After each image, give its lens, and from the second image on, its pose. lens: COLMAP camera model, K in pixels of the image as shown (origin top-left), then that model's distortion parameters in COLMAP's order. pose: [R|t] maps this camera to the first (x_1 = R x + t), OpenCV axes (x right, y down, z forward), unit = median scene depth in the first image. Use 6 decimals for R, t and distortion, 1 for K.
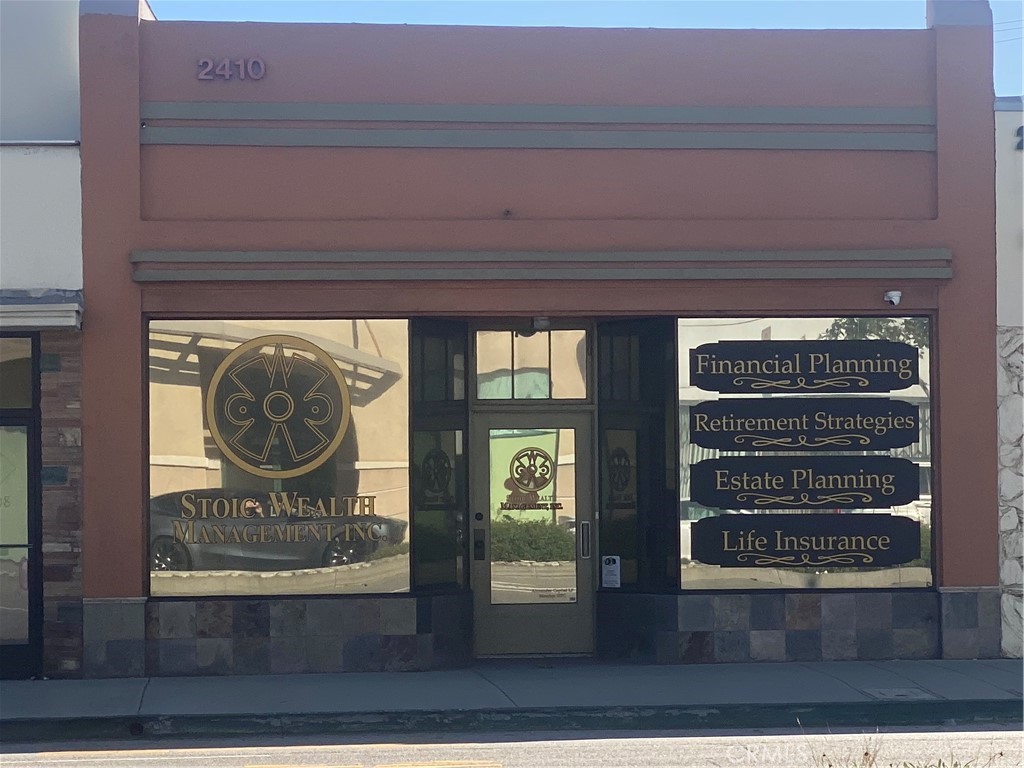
lens RADIAL K [[3088.2, 0, 509.3], [0, 3088.2, 386.0], [0, 0, 1]] dist [-0.249358, 0.000000]
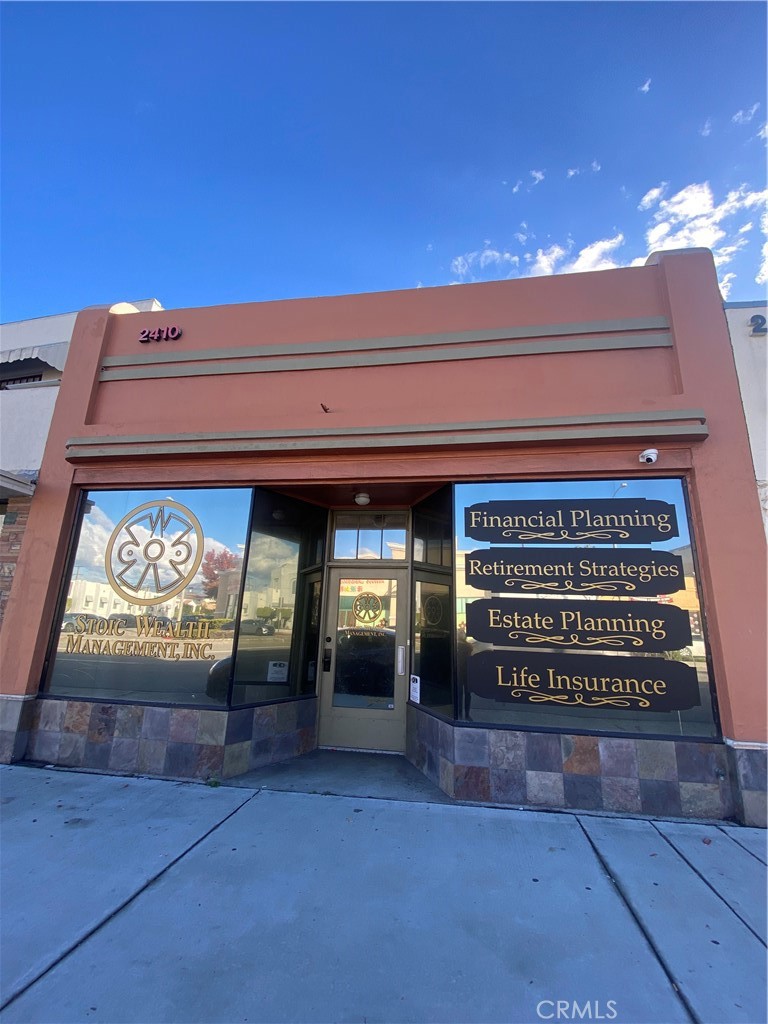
lens RADIAL K [[437.7, 0, 384.9], [0, 437.7, 509.2], [0, 0, 1]] dist [-0.004804, -0.006153]
pose [[0.964697, -0.029470, -0.261709, 0.073302], [-0.026809, 0.977569, -0.208902, 0.025708], [0.261995, 0.208543, 0.942268, 0.830107]]
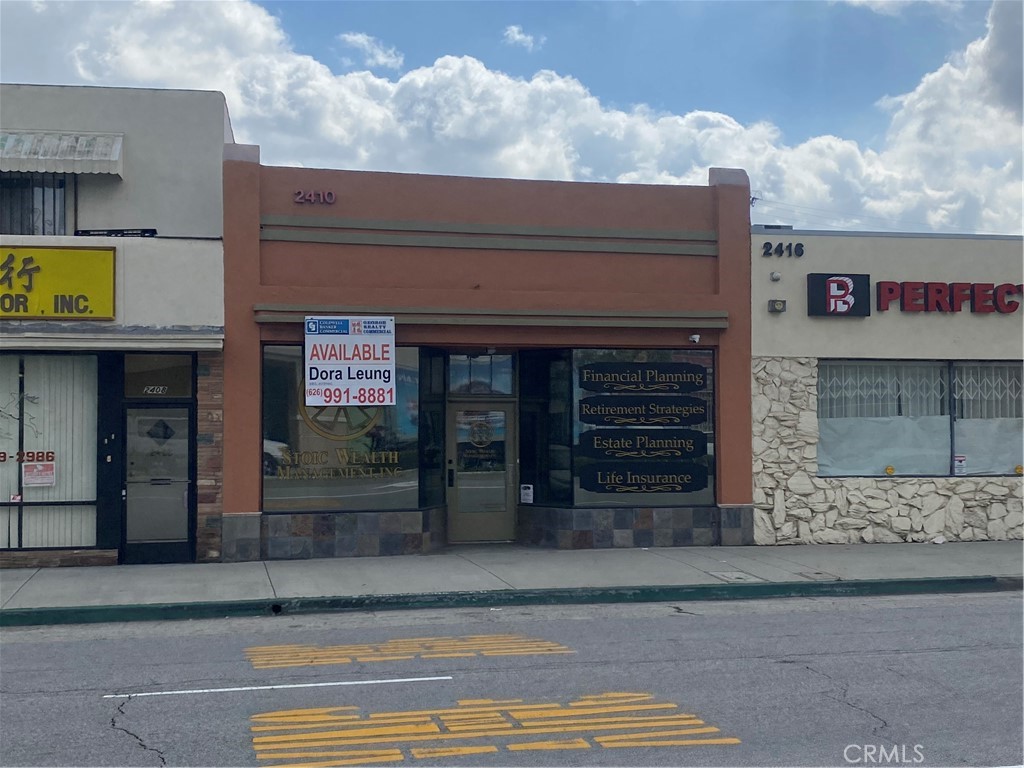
lens RADIAL K [[1319.9, 0, 508.7], [0, 1319.9, 372.8], [0, 0, 1]] dist [0.011020, 0.000000]
pose [[0.992554, 0.010913, 0.121316, -0.071012], [-0.009719, 0.999898, -0.010424, -0.000409], [-0.121417, 0.009167, 0.992559, 0.268872]]
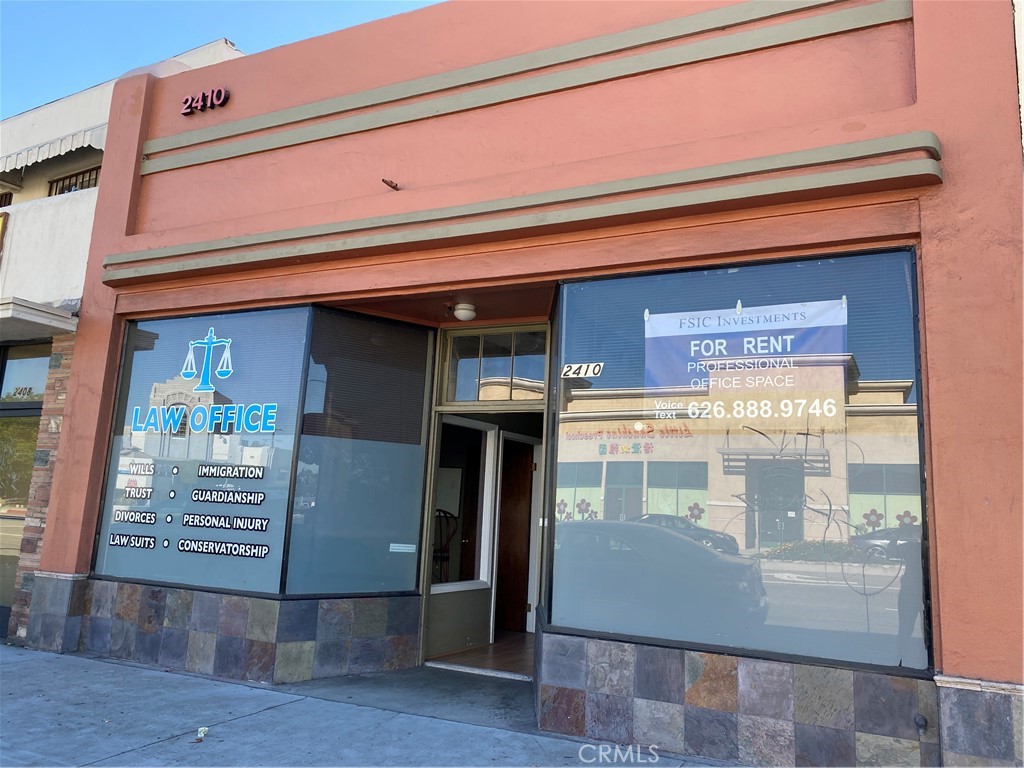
lens RADIAL K [[791.8, 0, 528.1], [0, 791.8, 359.7], [0, 0, 1]] dist [-0.016658, 0.022295]
pose [[0.847720, -0.051543, -0.527934, 0.157521], [-0.028960, 0.989286, -0.143088, 0.028968], [0.529653, 0.136588, 0.837145, 0.821984]]
